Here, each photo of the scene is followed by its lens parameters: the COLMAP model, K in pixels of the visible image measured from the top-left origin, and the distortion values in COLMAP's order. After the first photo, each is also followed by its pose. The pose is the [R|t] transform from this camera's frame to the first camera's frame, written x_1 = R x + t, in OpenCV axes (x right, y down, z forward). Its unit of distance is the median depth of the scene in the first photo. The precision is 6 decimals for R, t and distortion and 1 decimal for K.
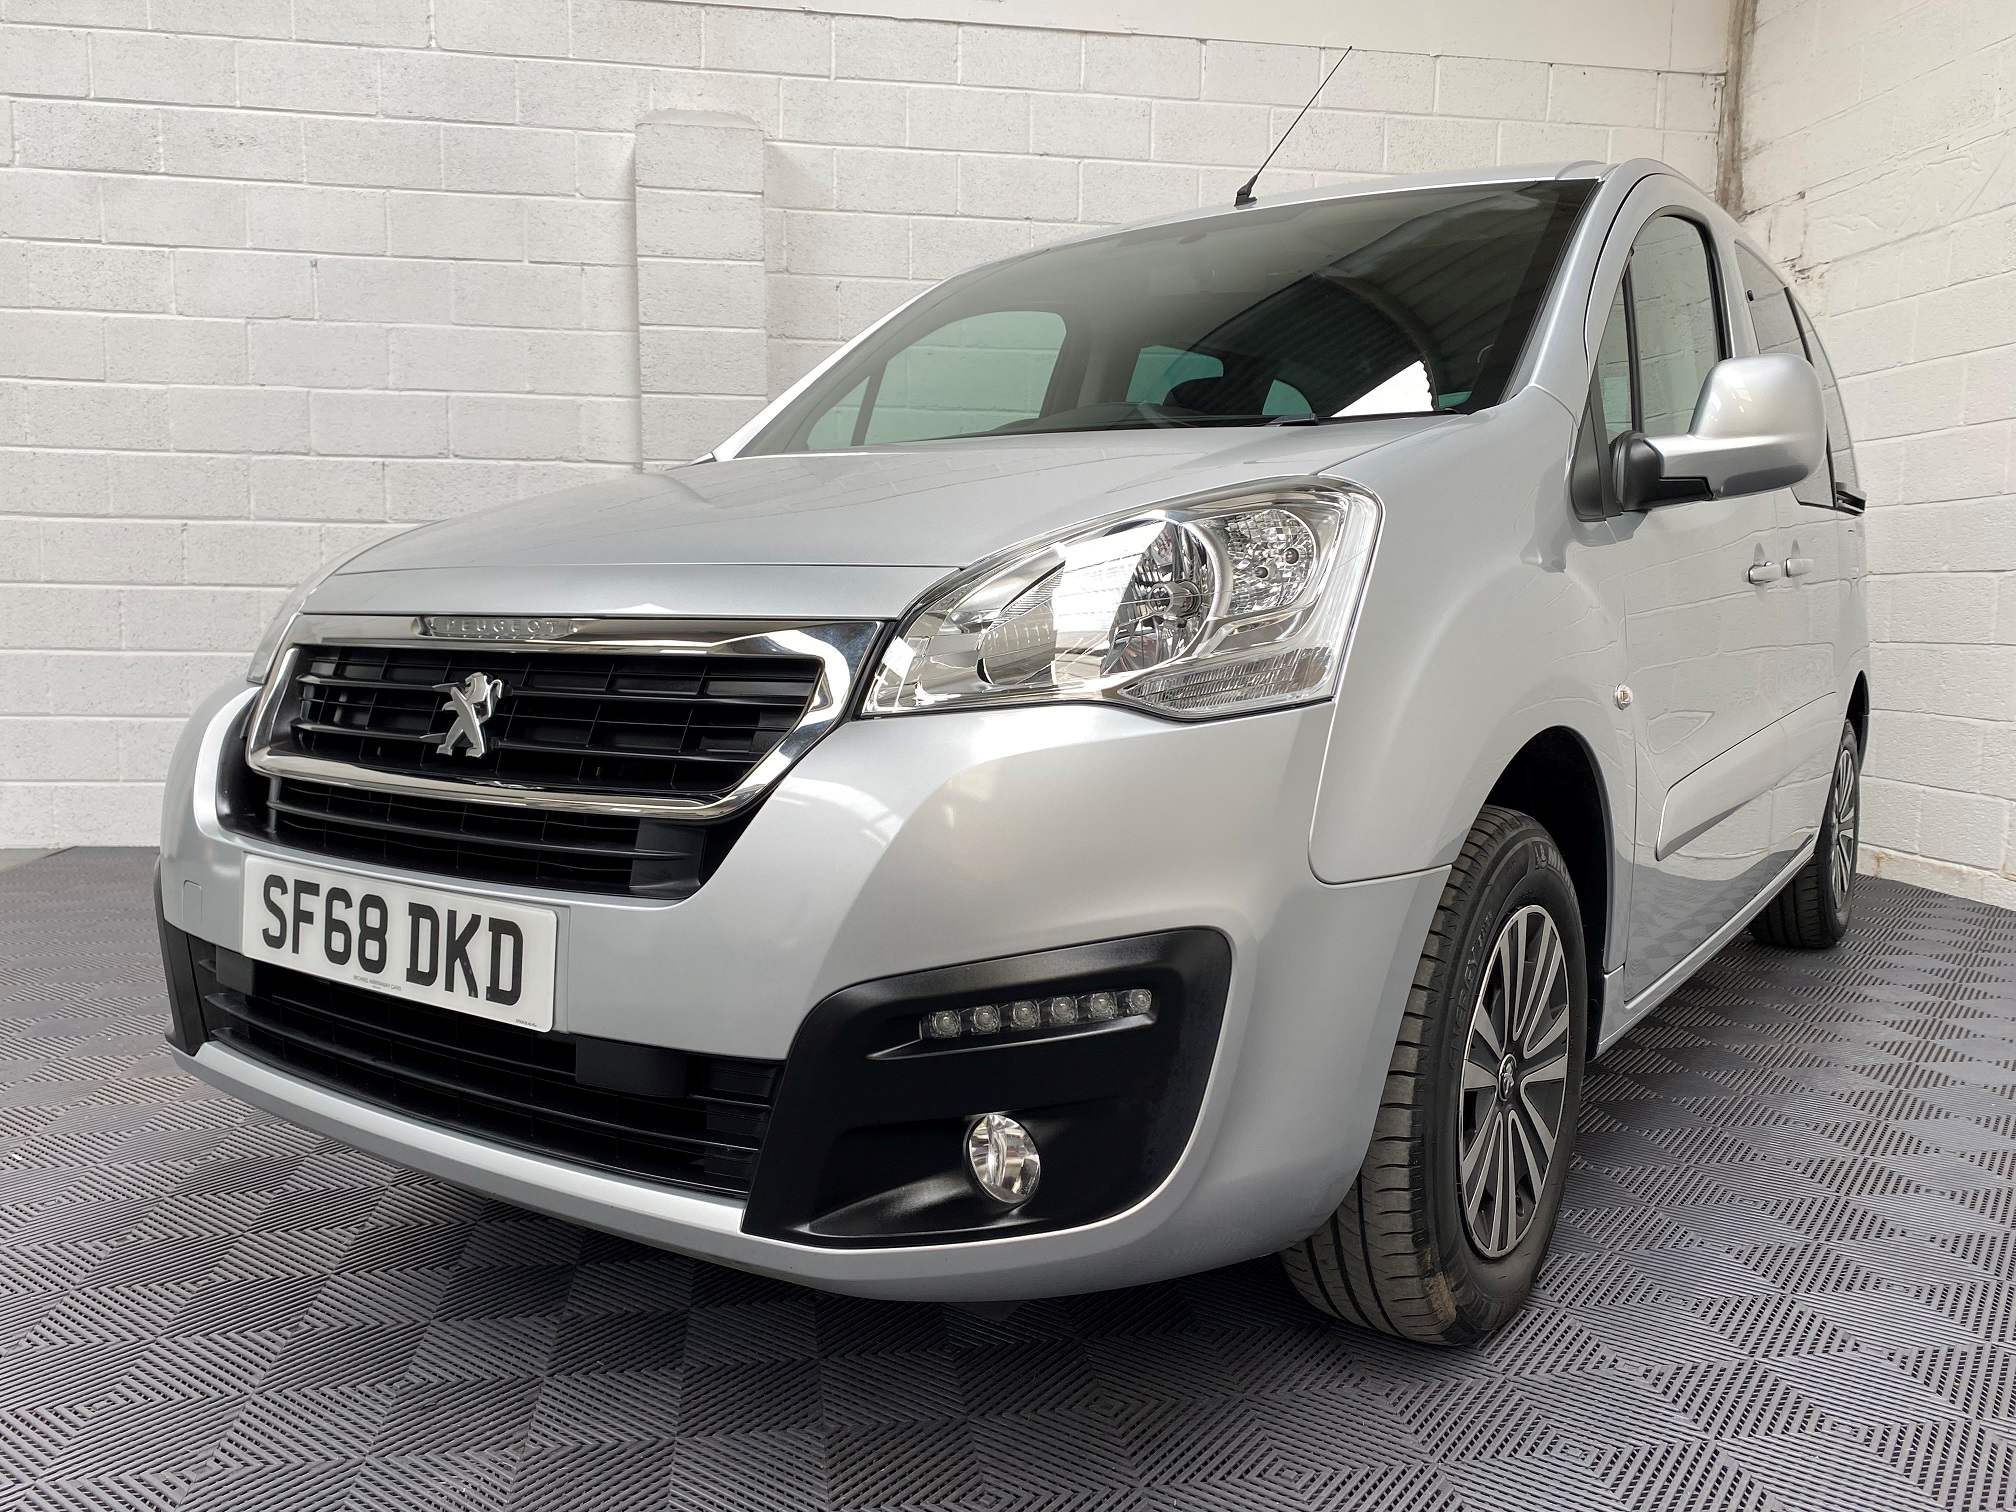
lens RADIAL K [[1545.0, 0, 1034.0], [0, 1545.0, 720.3], [0, 0, 1]] dist [0.026359, -0.004325]
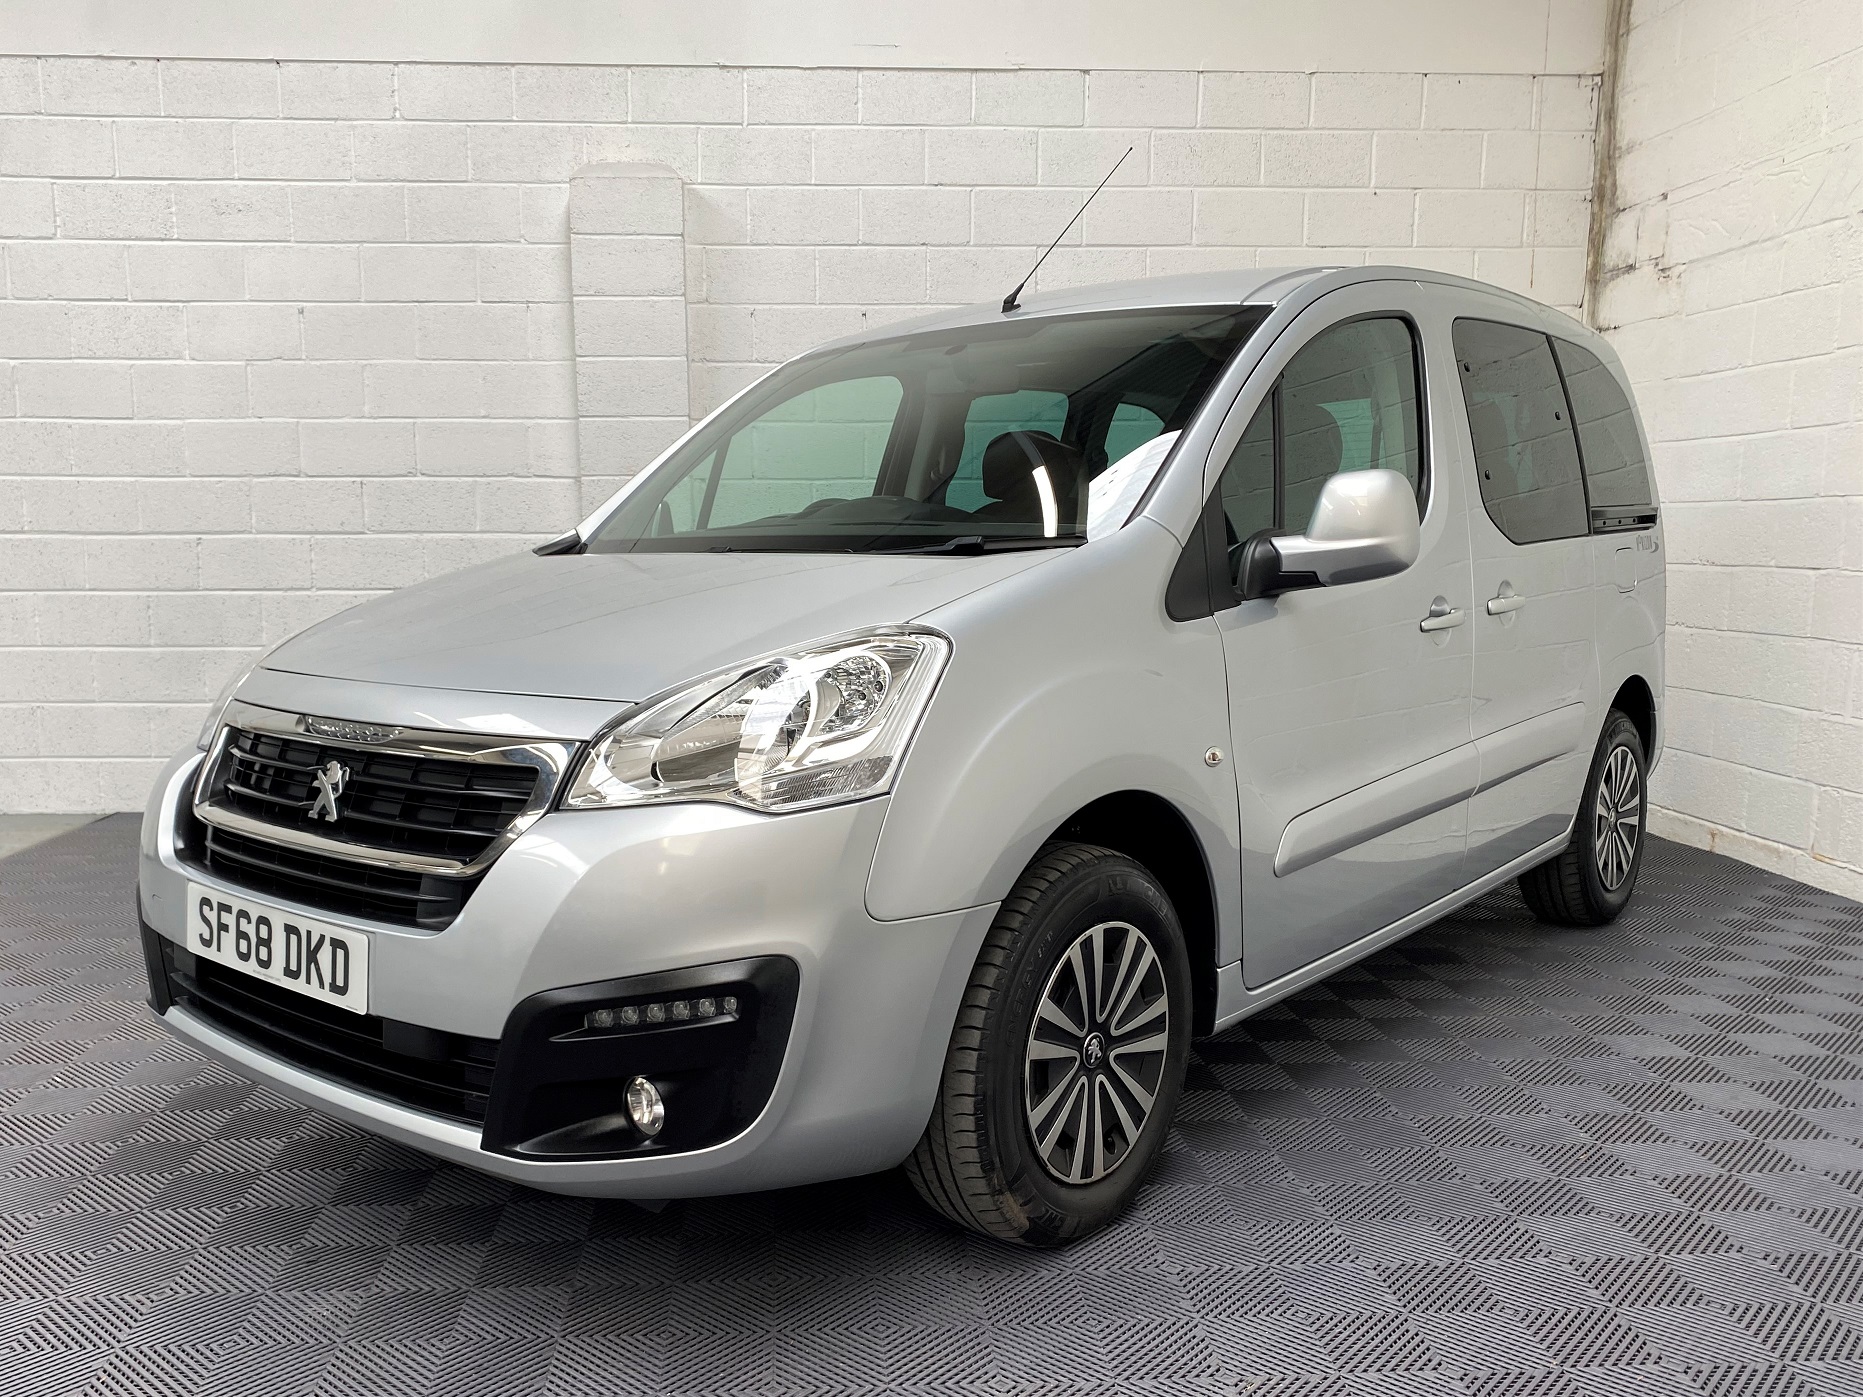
lens RADIAL K [[1555.0, 0, 888.1], [0, 1555.0, 698.7], [0, 0, 1]] dist [0.028572, -0.001107]
pose [[0.994402, -0.001508, -0.105653, 0.300478], [0.004915, 0.999476, 0.031992, -0.129321], [0.105549, -0.032332, 0.993888, -0.380682]]
